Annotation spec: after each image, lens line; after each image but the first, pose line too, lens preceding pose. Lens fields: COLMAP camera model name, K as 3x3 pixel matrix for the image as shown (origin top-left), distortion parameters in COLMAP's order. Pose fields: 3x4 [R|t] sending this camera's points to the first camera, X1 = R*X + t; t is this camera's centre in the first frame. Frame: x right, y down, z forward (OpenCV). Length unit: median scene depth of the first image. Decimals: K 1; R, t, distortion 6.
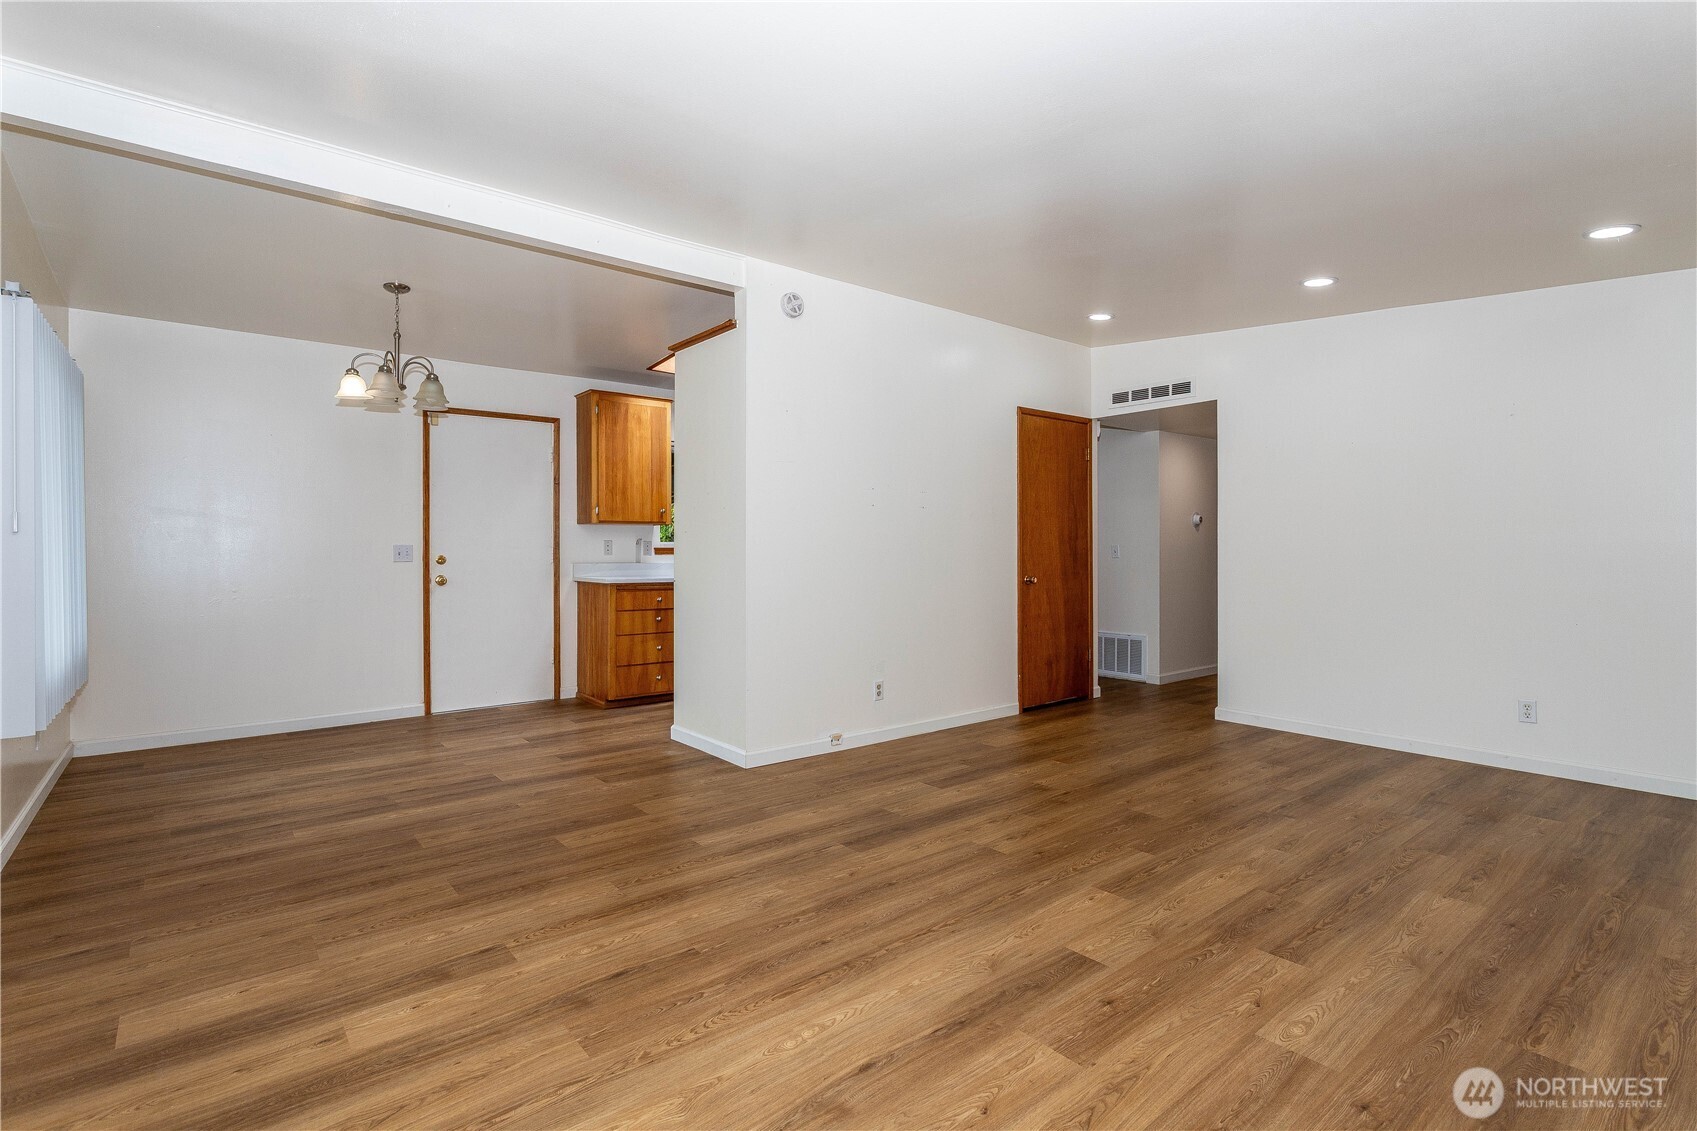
lens RADIAL K [[796.5, 0, 843.1], [0, 796.5, 556.2], [0, 0, 1]] dist [-0.000396, 0.000748]
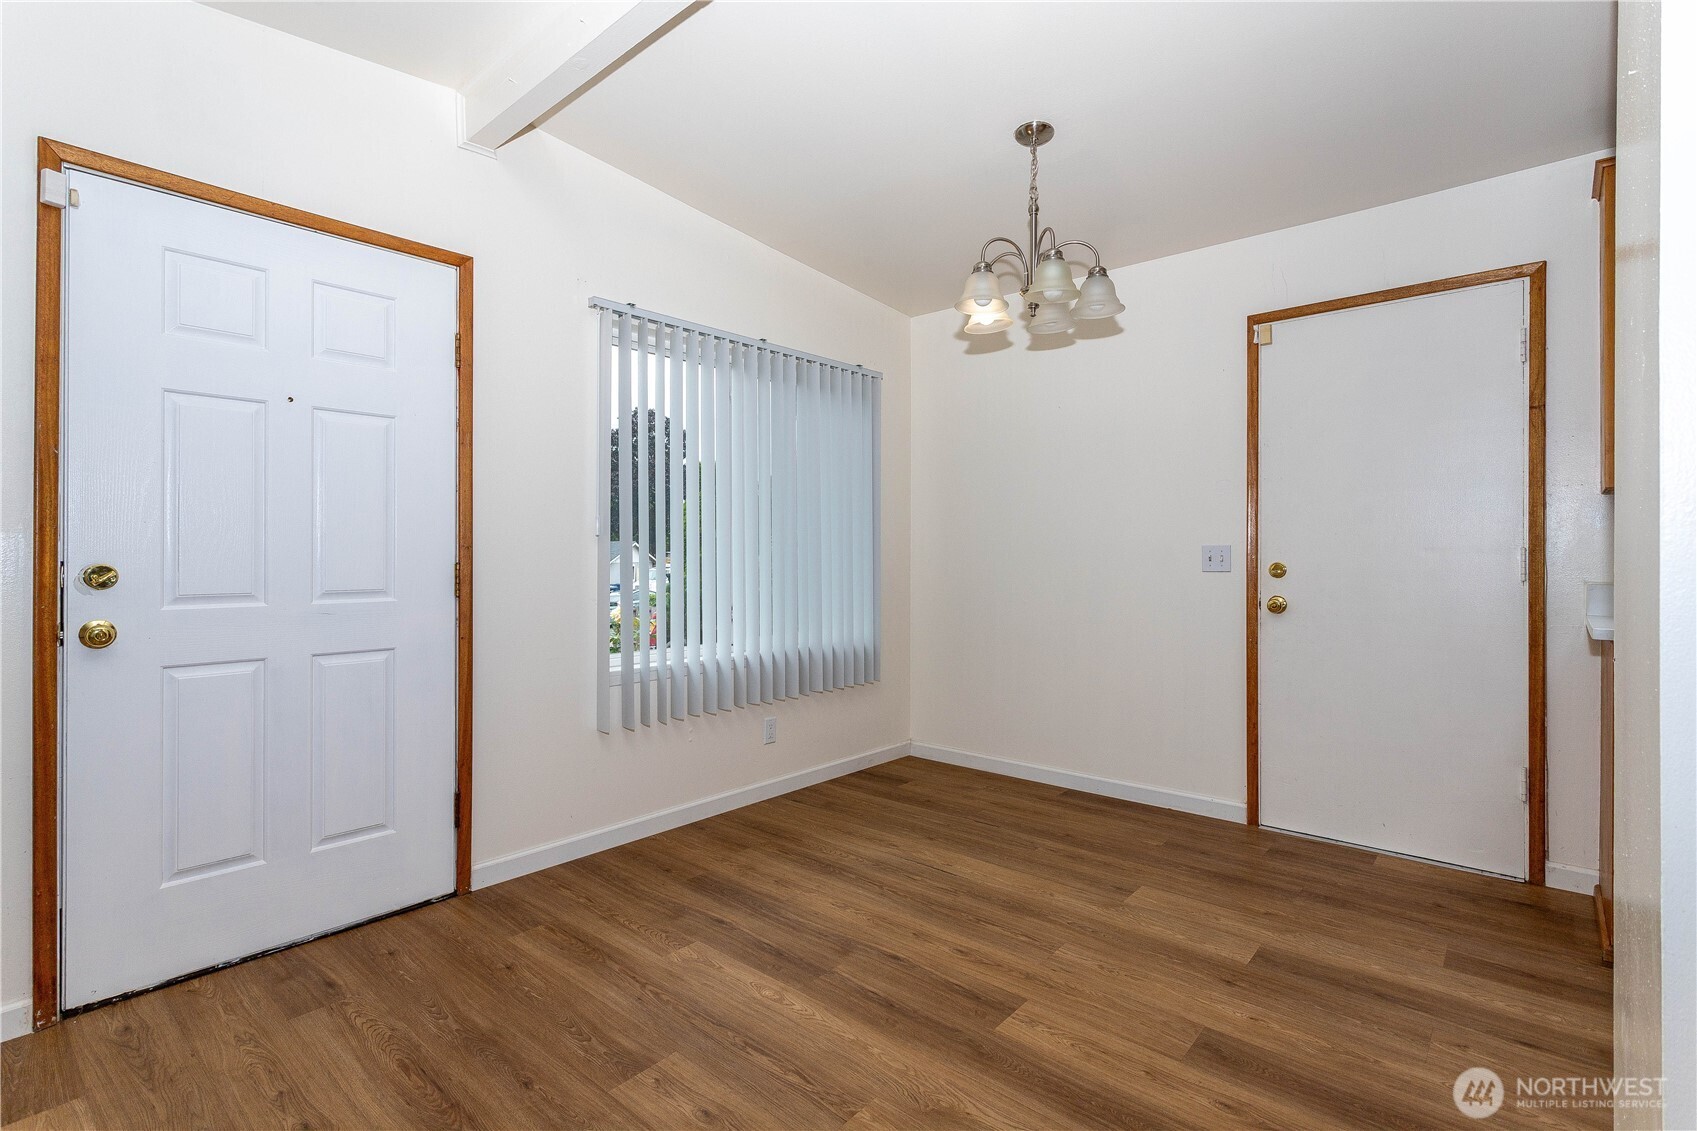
lens RADIAL K [[796.5, 0, 836.6], [0, 796.5, 554.8], [0, 0, 1]] dist [-0.000396, 0.000748]
pose [[0.165973, 0.004386, -0.986121, 0.023919], [-0.008539, 0.999959, 0.003010, -0.005616], [0.986093, 0.007921, 0.166003, 0.563430]]
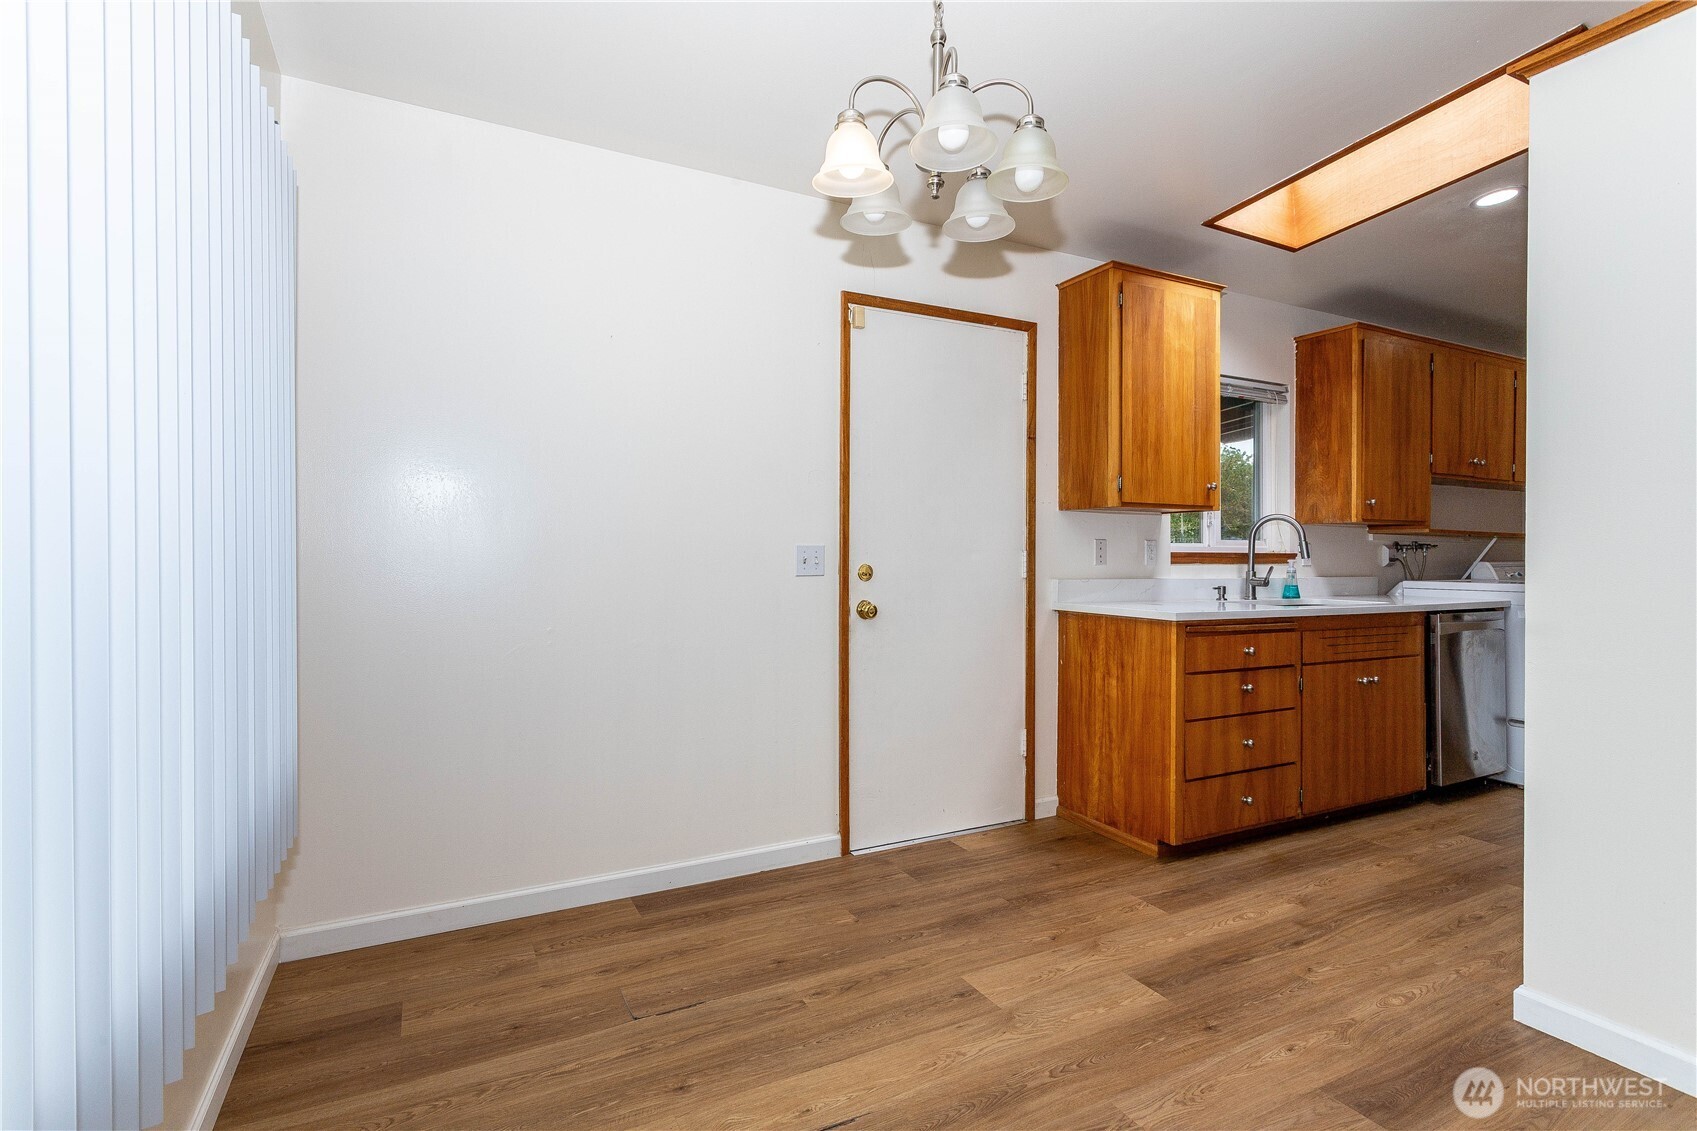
lens RADIAL K [[796.5, 0, 841.0], [0, 796.5, 554.5], [0, 0, 1]] dist [-0.000396, 0.000748]
pose [[0.977814, 0.004262, -0.209432, -0.395440], [-0.006395, 0.999934, -0.009510, -0.002381], [0.209378, 0.010638, 0.977777, 0.443204]]
